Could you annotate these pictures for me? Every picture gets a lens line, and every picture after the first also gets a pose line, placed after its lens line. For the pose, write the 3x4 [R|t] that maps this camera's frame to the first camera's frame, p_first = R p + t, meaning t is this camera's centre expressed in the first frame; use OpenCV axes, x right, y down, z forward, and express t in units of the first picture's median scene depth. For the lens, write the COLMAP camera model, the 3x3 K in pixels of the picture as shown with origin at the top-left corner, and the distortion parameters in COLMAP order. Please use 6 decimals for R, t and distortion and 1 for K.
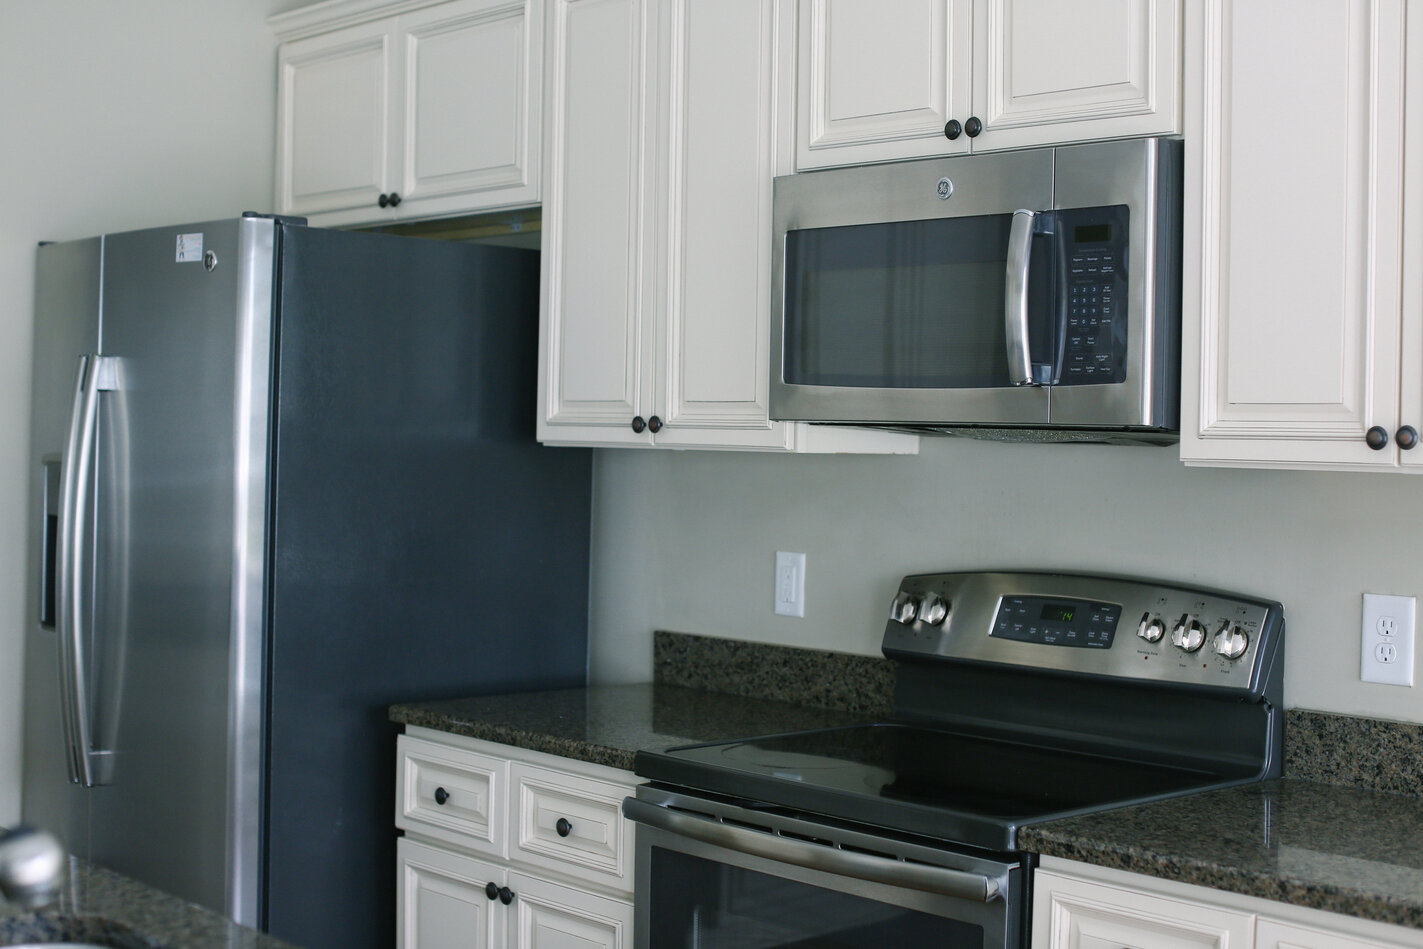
lens RADIAL K [[2114.6, 0, 711.6], [0, 2114.6, 448.3], [0, 0, 1]] dist [-0.234015, 0.650528]
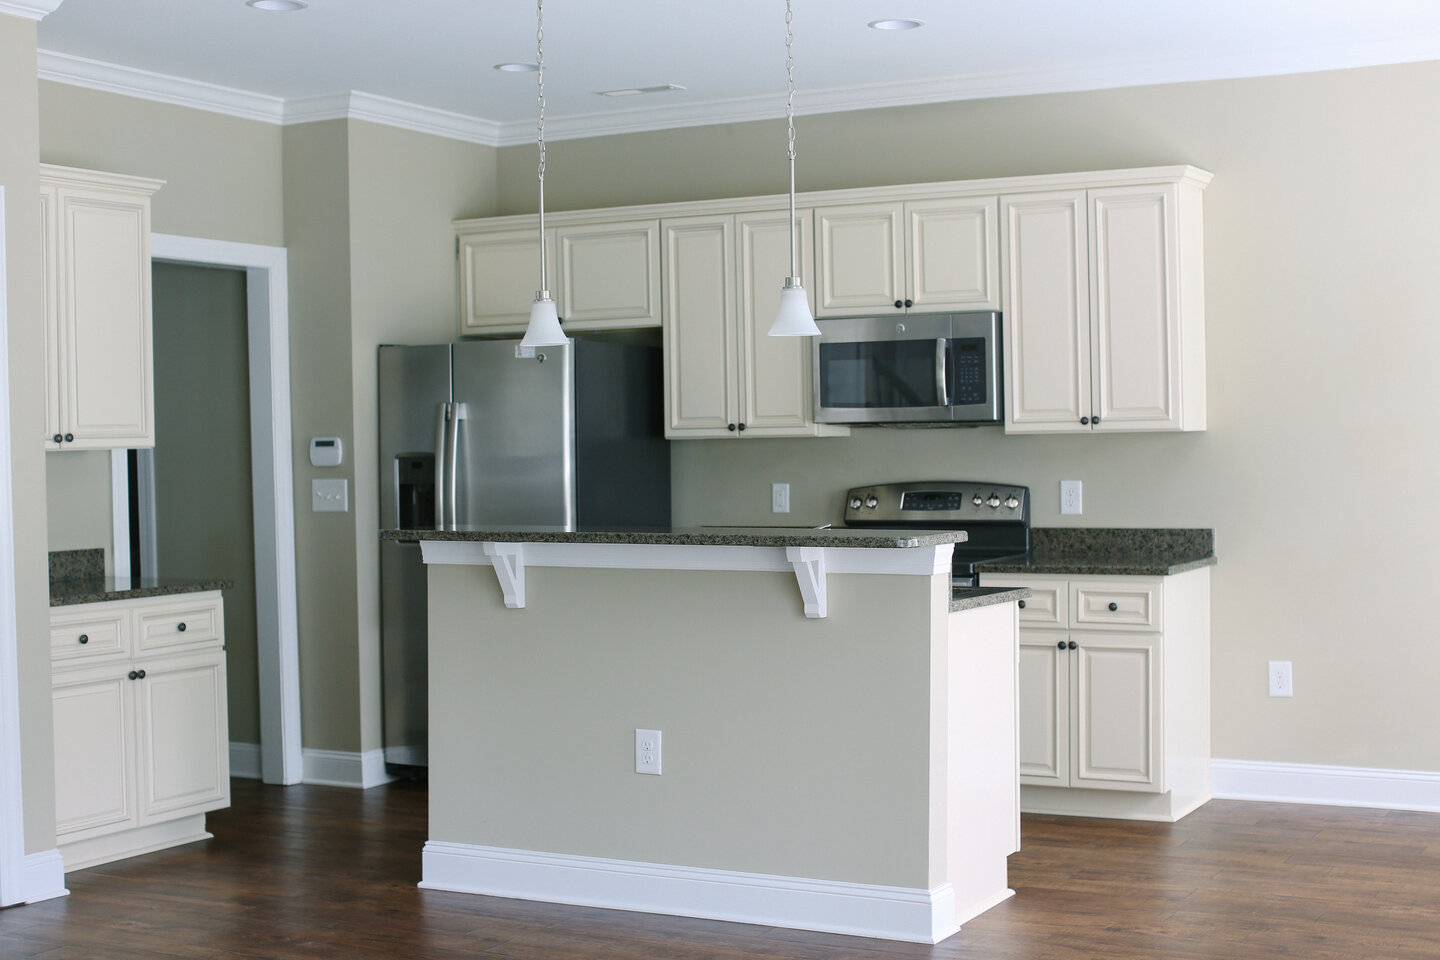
lens RADIAL K [[2083.6, 0, 720.0], [0, 2083.6, 480.0], [0, 0, 1]] dist [-0.190823, 0.488802]
pose [[0.943118, -0.043542, 0.329595, -0.929814], [0.038883, 0.999029, 0.020717, -0.002042], [-0.330177, -0.006723, 0.943895, -1.293719]]
